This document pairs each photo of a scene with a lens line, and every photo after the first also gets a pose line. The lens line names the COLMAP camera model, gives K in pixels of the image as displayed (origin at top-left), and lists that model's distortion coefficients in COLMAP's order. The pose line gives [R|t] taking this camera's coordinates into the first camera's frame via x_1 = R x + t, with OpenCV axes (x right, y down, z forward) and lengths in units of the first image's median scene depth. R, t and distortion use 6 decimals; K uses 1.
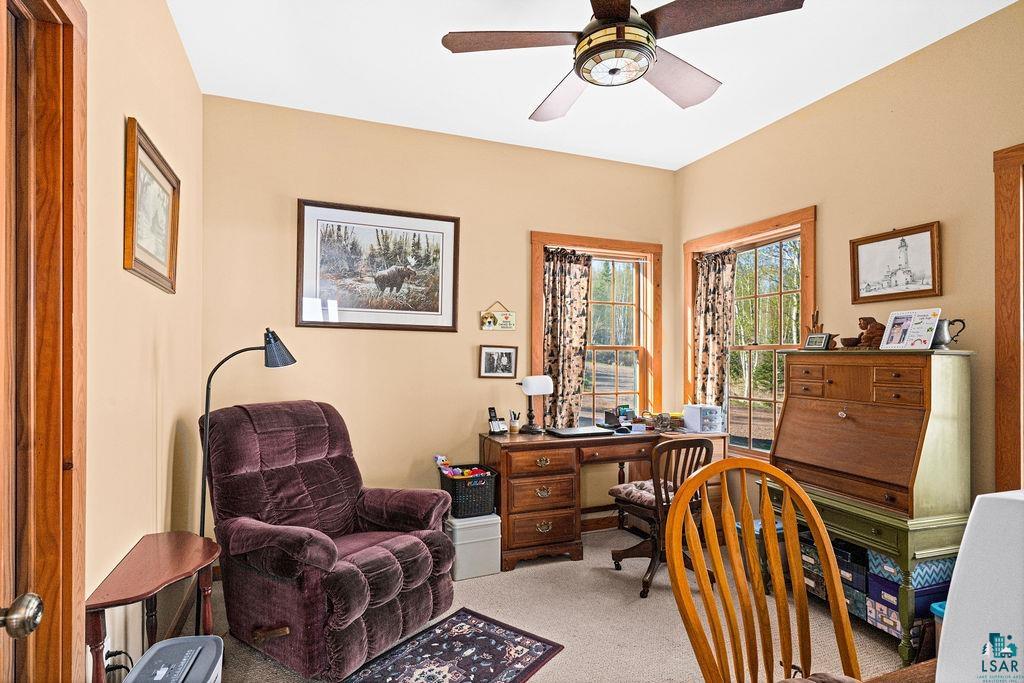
lens RADIAL K [[528.2, 0, 508.1], [0, 528.2, 352.8], [0, 0, 1]] dist [0.000087, 0.002378]
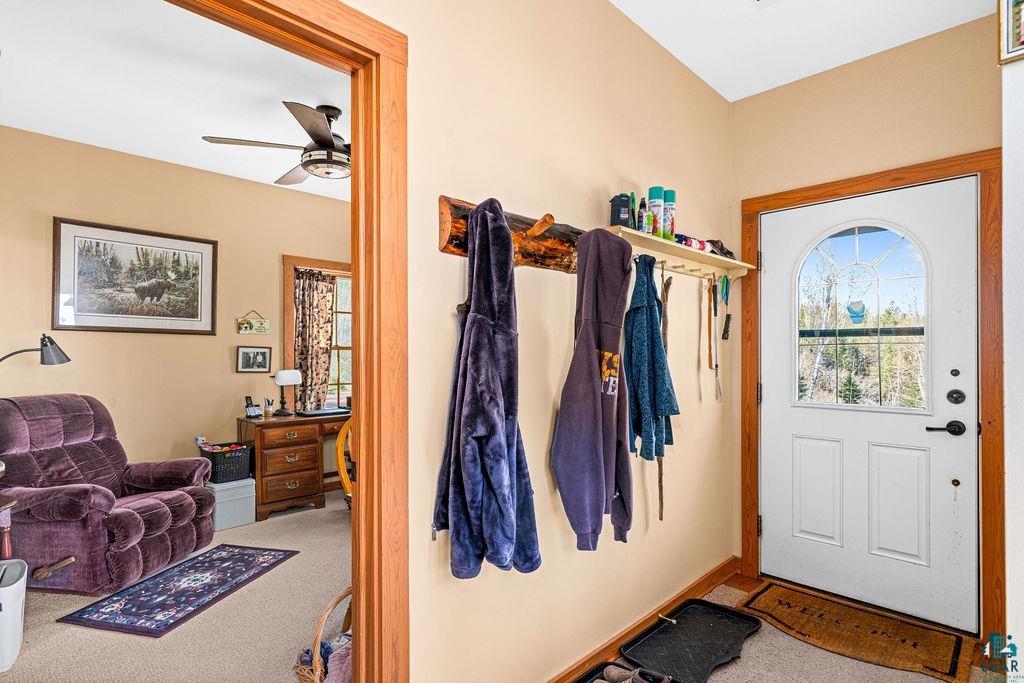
lens RADIAL K [[528.2, 0, 512.9], [0, 528.2, 351.4], [0, 0, 1]] dist [0.000087, 0.002378]
pose [[0.915138, -0.004884, 0.403111, 0.041937], [0.004656, 0.999988, 0.001548, -0.001117], [-0.403113, 0.000460, 0.915150, -0.420789]]
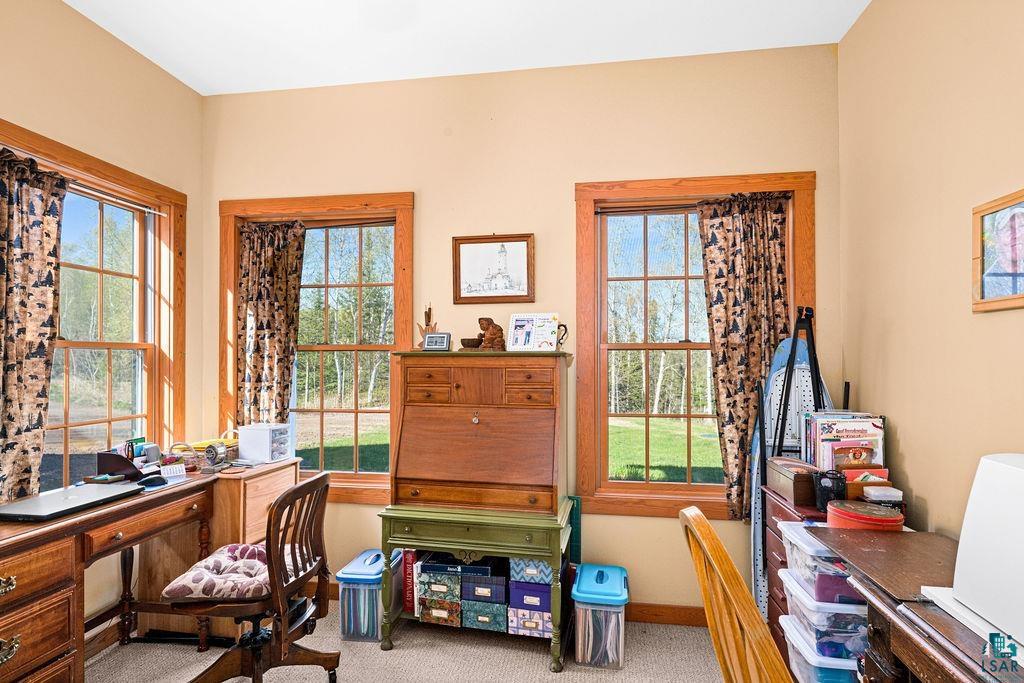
lens RADIAL K [[528.2, 0, 511.6], [0, 528.2, 352.4], [0, 0, 1]] dist [0.000087, 0.002378]
pose [[0.497861, 0.006093, 0.867235, -0.115306], [-0.003024, 0.999981, -0.005290, 0.001401], [-0.867251, 0.000011, 0.497870, 0.379268]]
